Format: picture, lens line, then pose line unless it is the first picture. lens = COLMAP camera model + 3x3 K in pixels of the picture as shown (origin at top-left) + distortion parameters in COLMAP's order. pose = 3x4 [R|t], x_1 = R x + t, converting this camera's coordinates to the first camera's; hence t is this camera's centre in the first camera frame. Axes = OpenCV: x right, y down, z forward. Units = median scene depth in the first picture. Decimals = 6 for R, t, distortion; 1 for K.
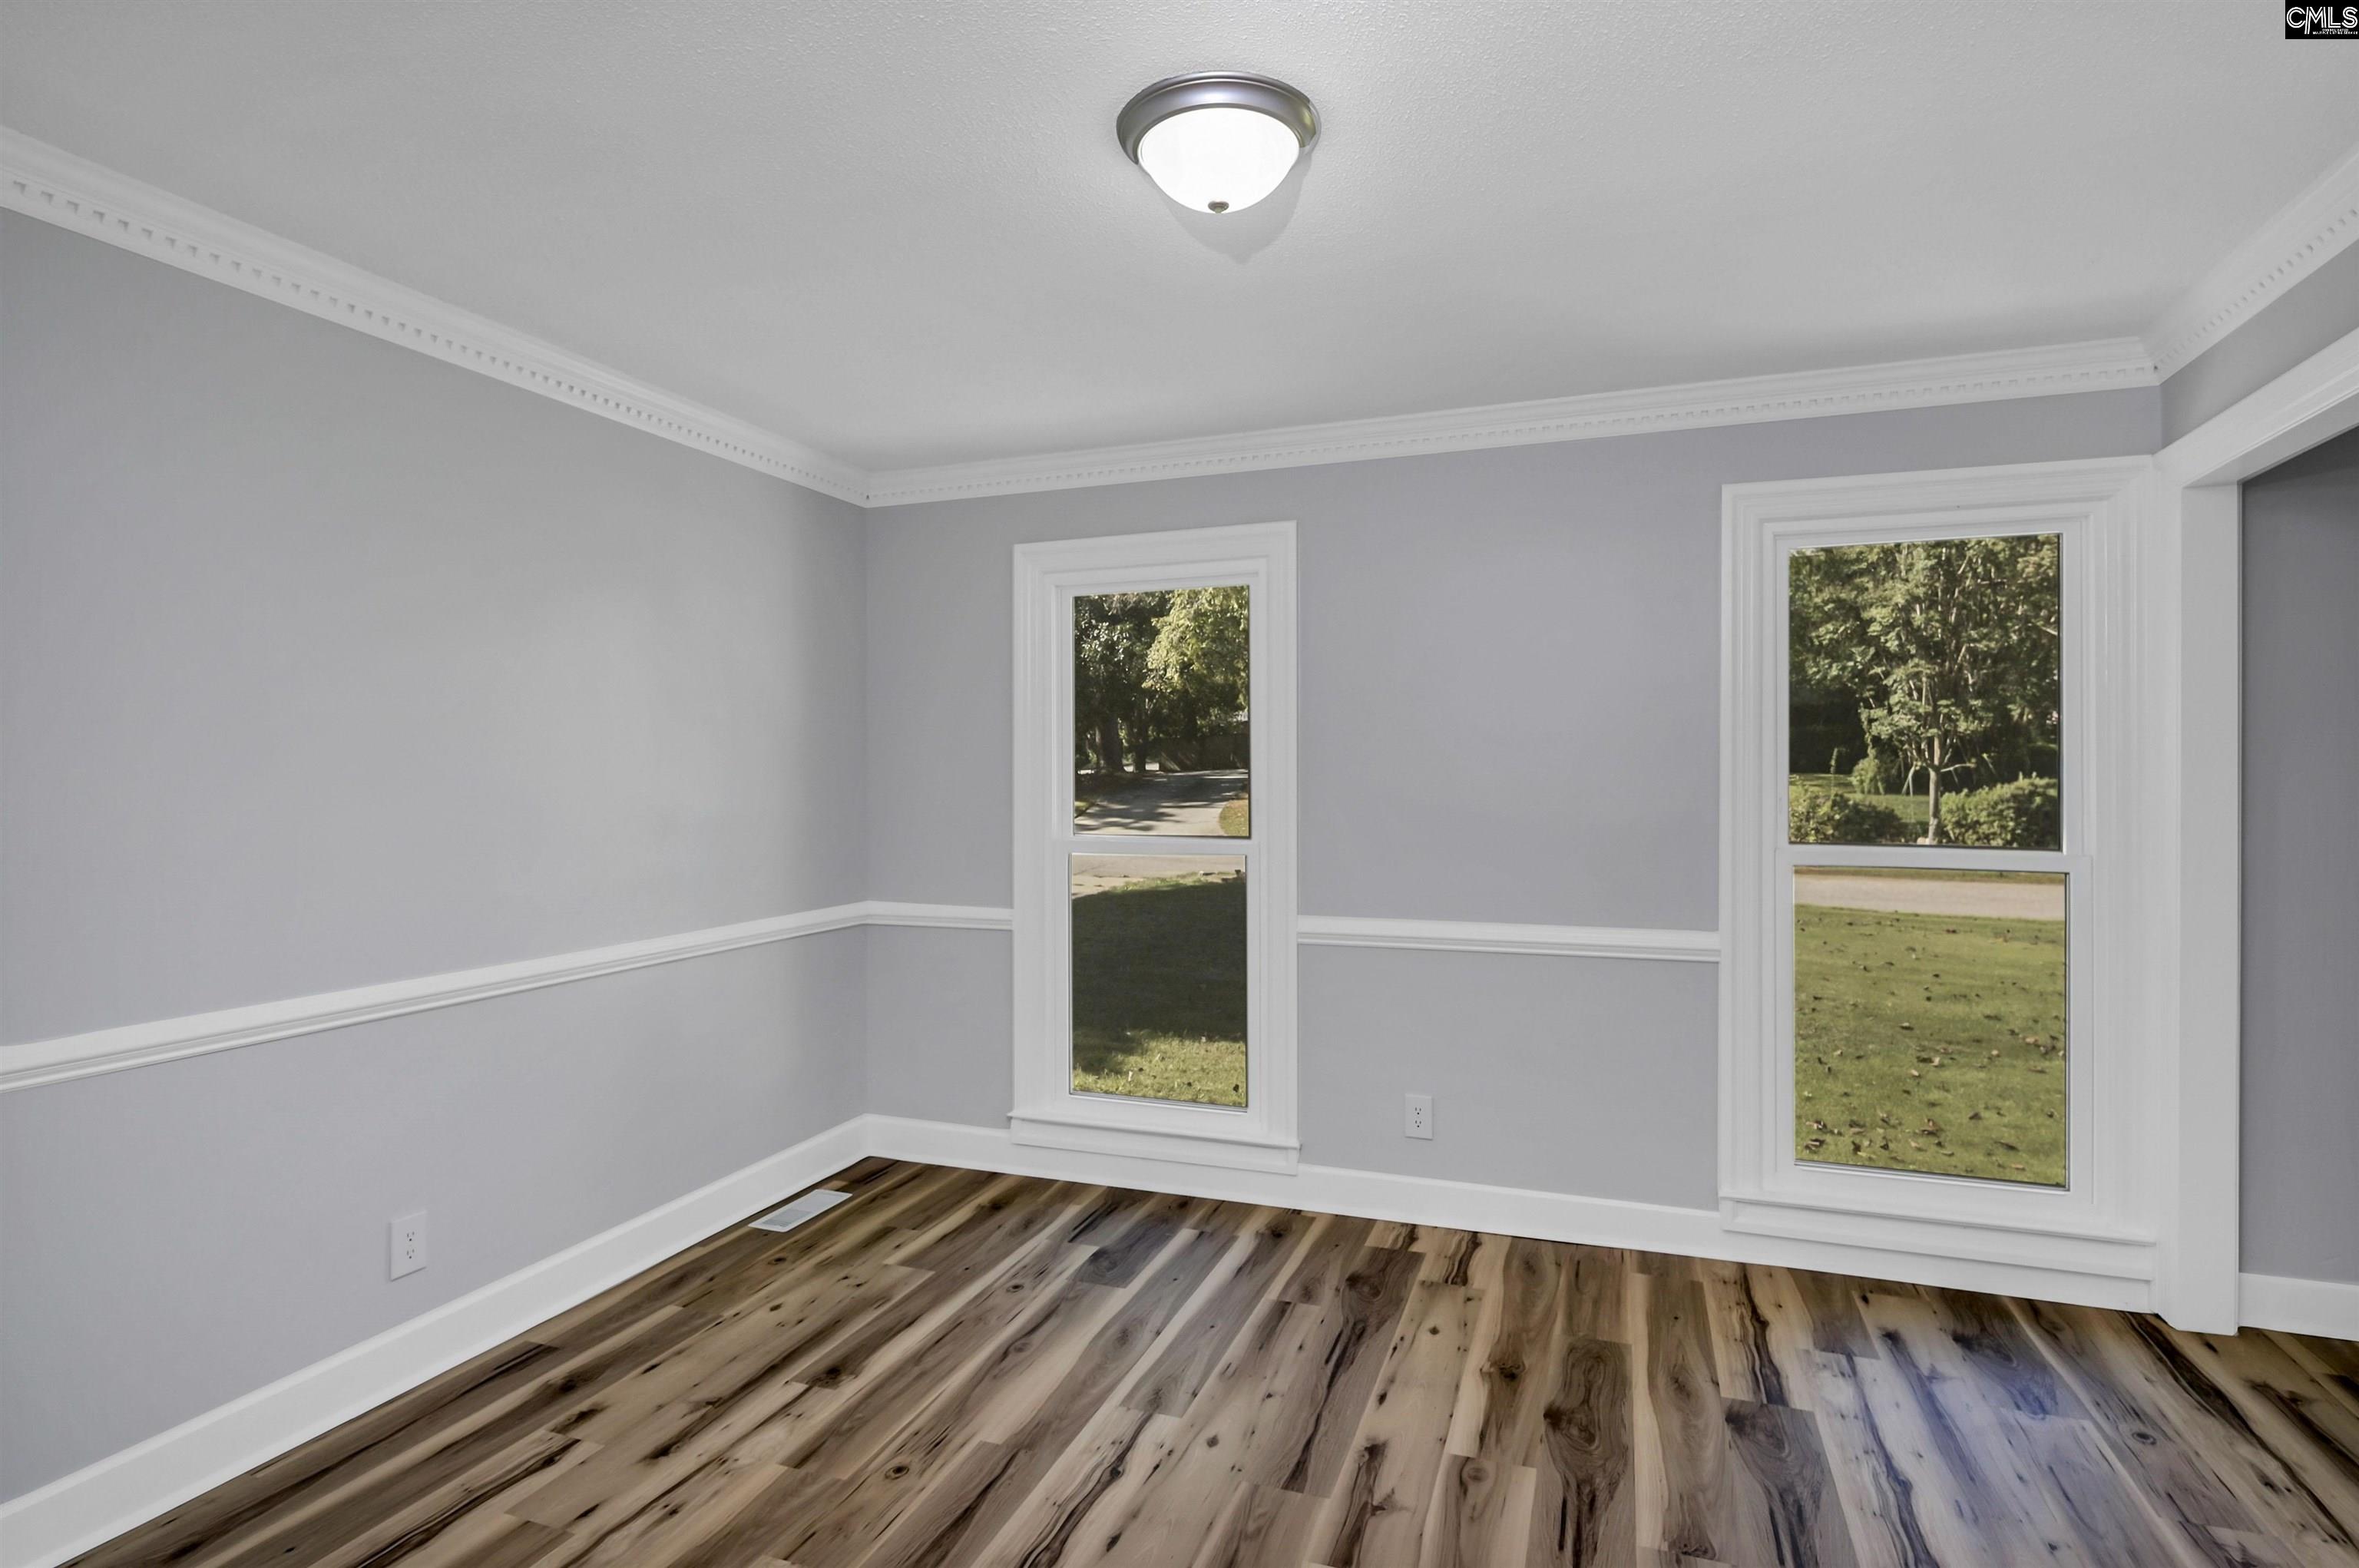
lens RADIAL K [[1204.8, 0, 1179.5], [0, 1204.8, 784.0], [0, 0, 1]] dist [0.004091, -0.008453]
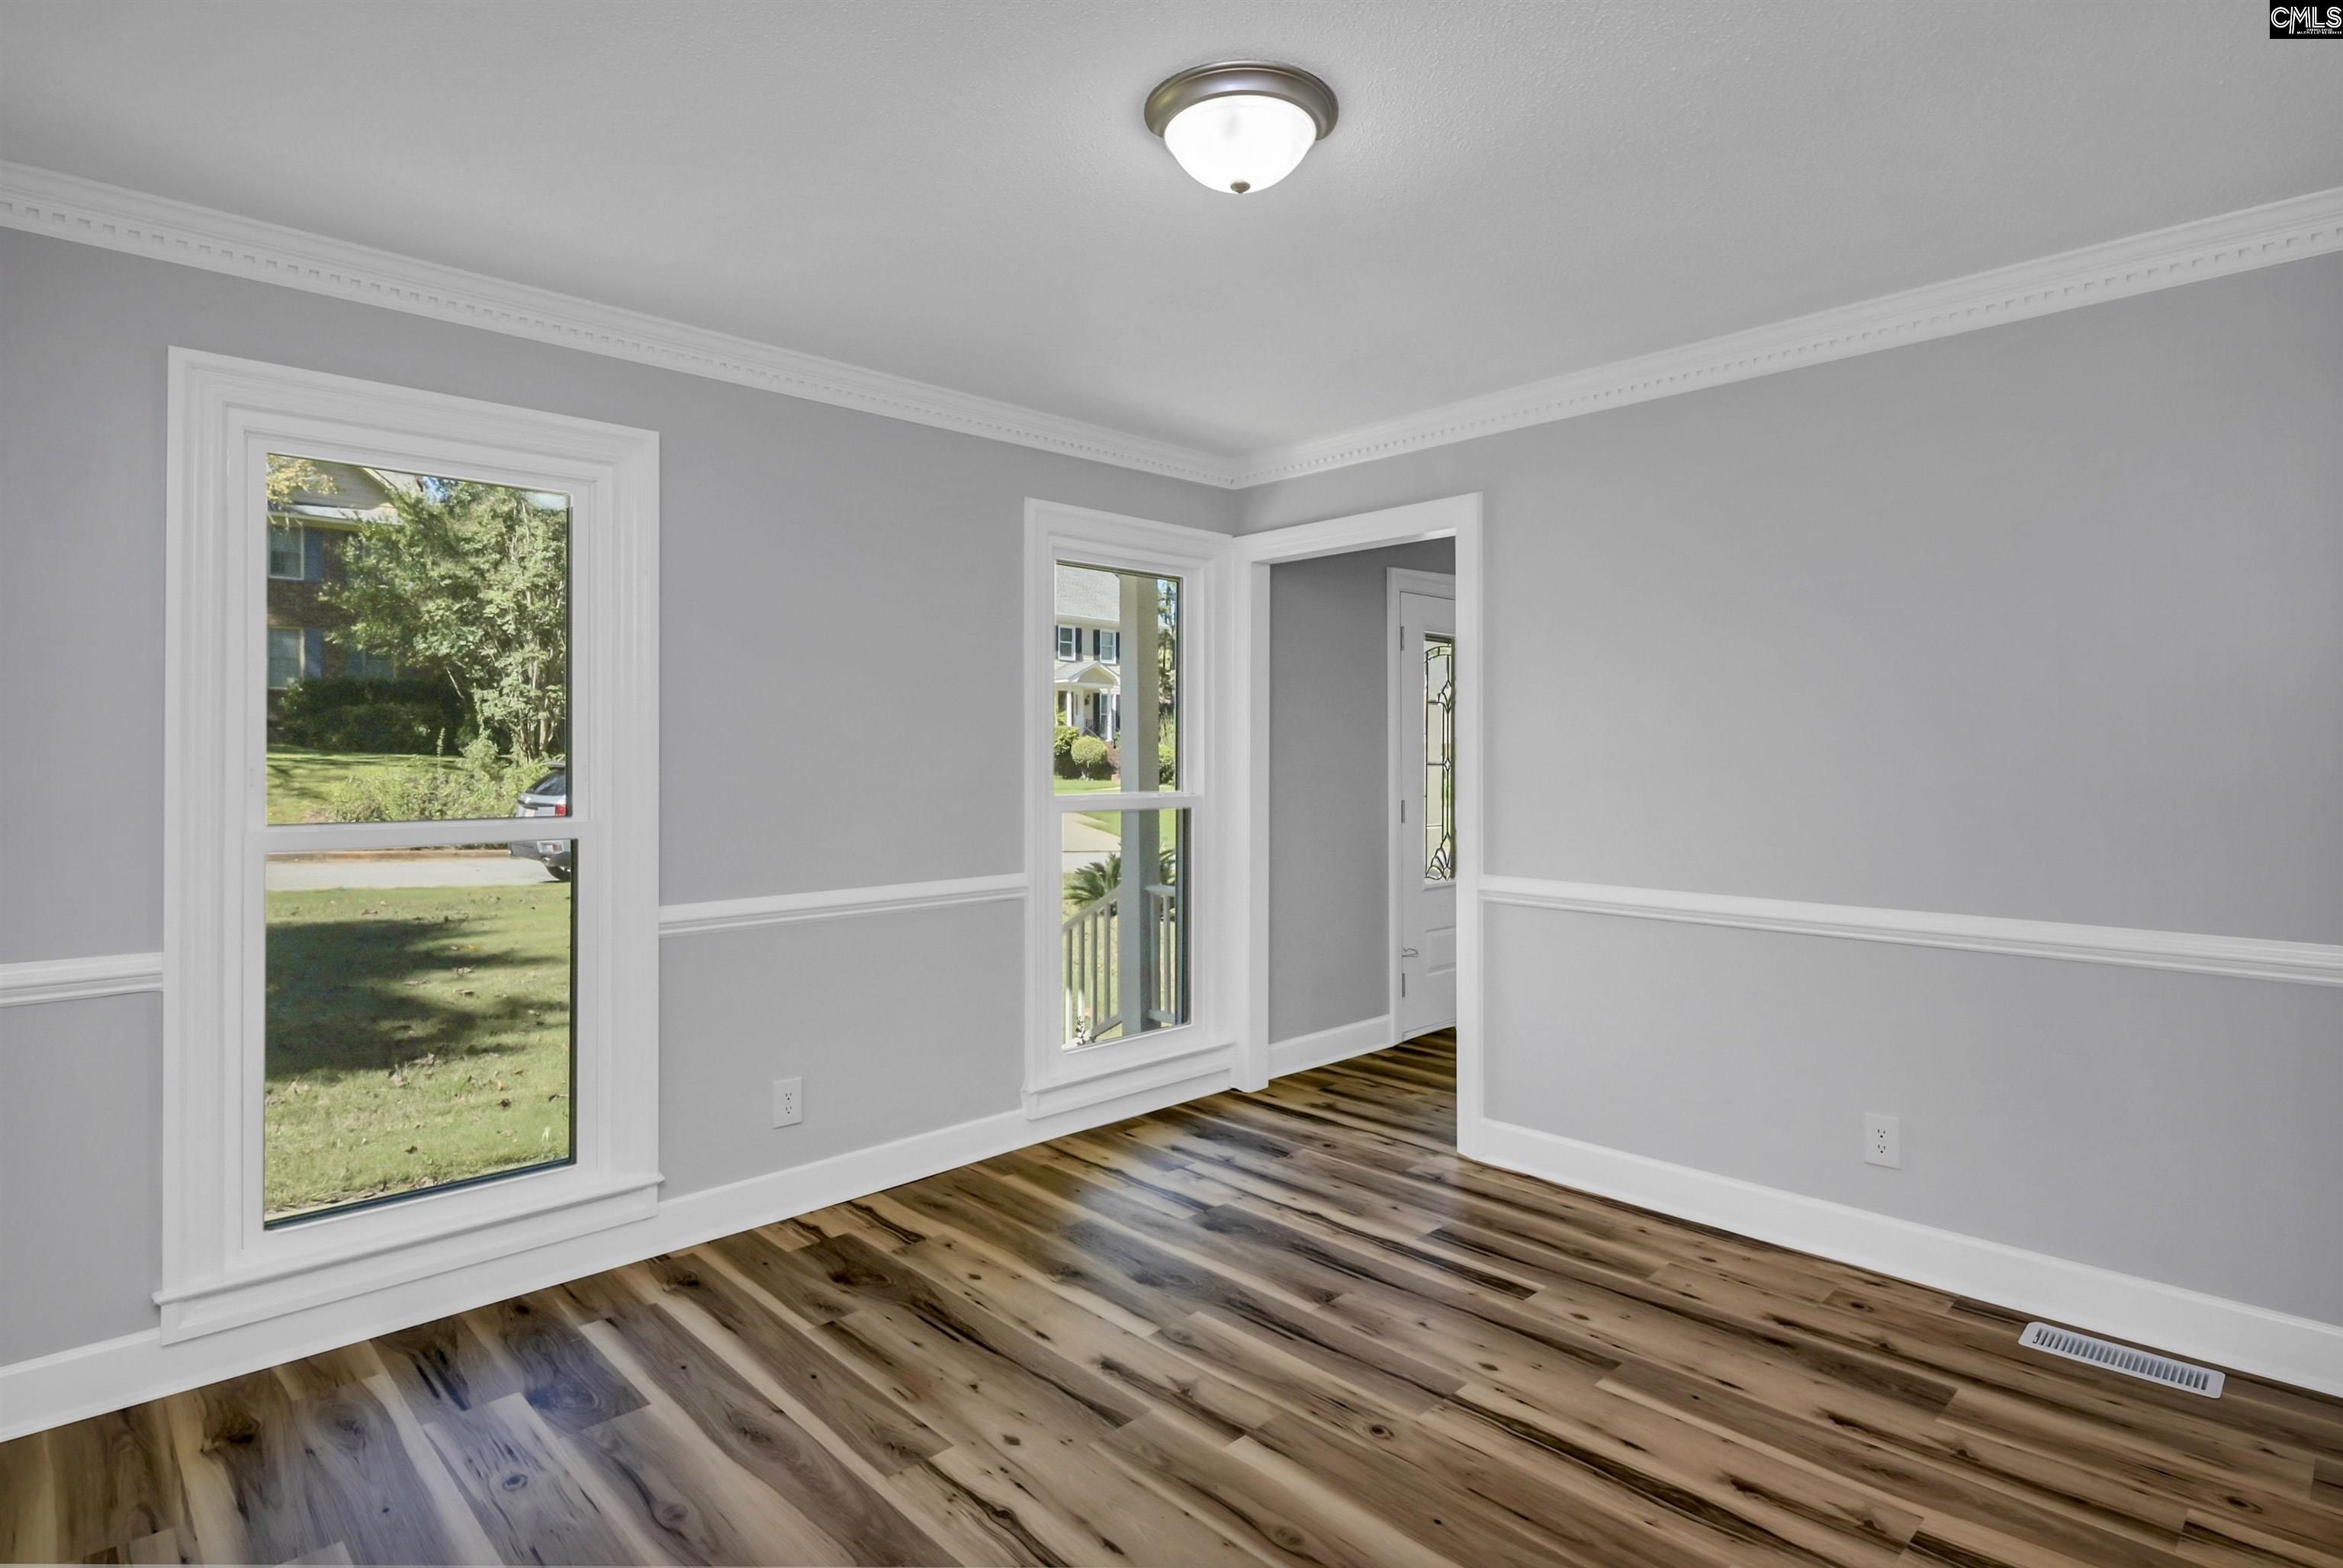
lens RADIAL K [[1199.9, 0, 1170.6], [0, 1199.9, 750.5], [0, 0, 1]] dist [0.016222, -0.017565]
pose [[0.428141, 0.006962, 0.903685, -0.521387], [0.006088, 0.999925, -0.010587, 0.014703], [-0.903691, 0.010035, 0.428067, 0.329422]]
